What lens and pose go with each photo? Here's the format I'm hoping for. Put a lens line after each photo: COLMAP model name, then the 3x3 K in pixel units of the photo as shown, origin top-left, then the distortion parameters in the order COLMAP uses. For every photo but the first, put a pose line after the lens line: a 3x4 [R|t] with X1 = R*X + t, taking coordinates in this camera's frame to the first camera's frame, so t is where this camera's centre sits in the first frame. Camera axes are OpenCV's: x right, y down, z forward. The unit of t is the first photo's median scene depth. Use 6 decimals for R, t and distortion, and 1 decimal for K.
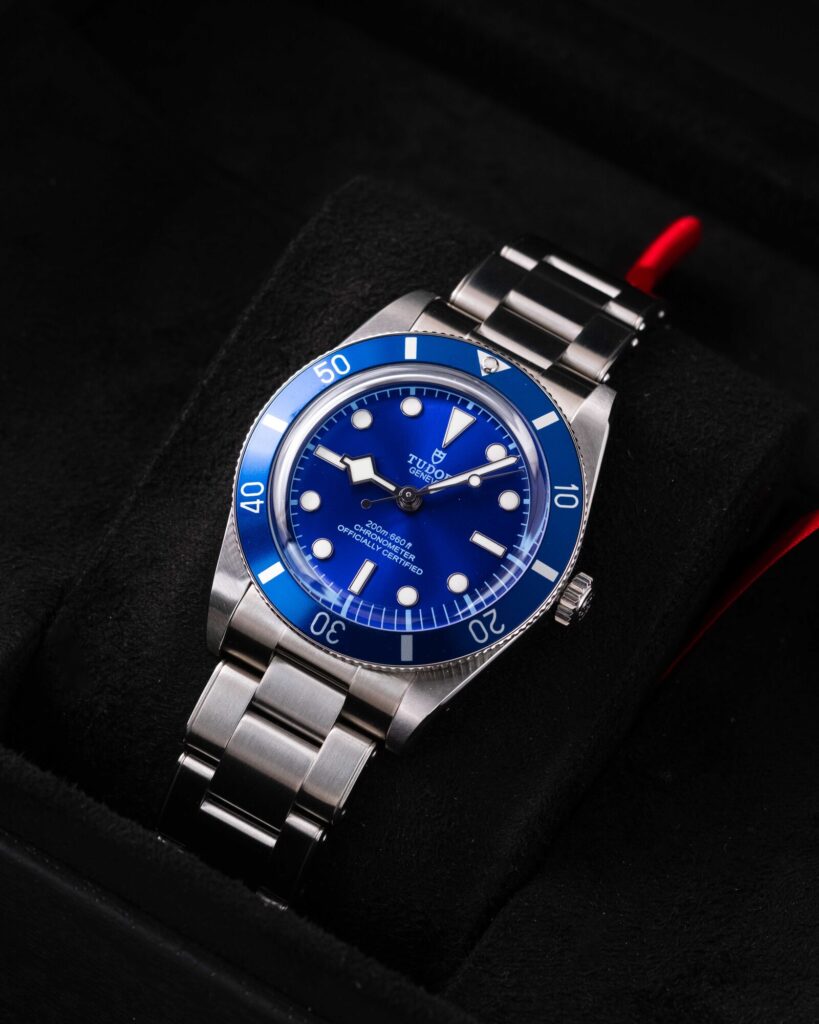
lens RADIAL K [[4353.7, 0, 408.9], [0, 4353.7, 512.1], [0, 0, 1]] dist [0.171230, 0.000000]
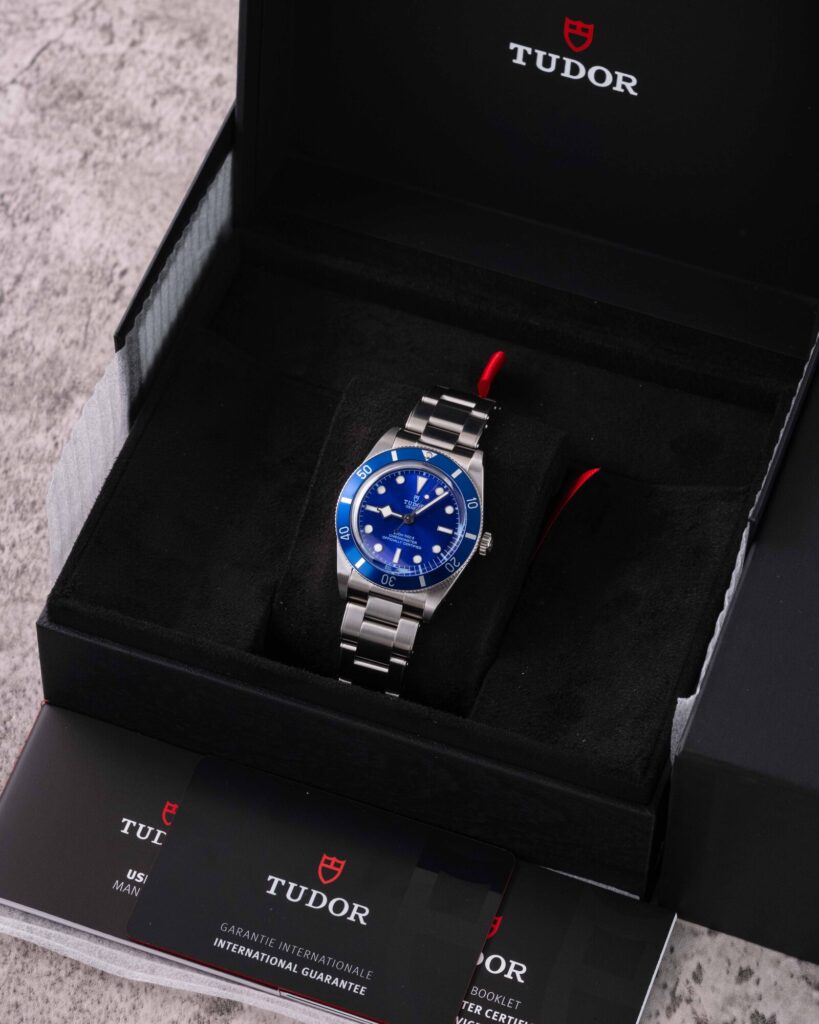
lens RADIAL K [[4353.7, 0, 410.7], [0, 4353.7, 513.8], [0, 0, 1]] dist [0.171230, 0.000000]
pose [[0.972124, -0.234000, -0.014829, 0.036990], [0.234411, 0.968522, 0.083768, -0.204313], [-0.005239, -0.084909, 0.996375, -1.372739]]
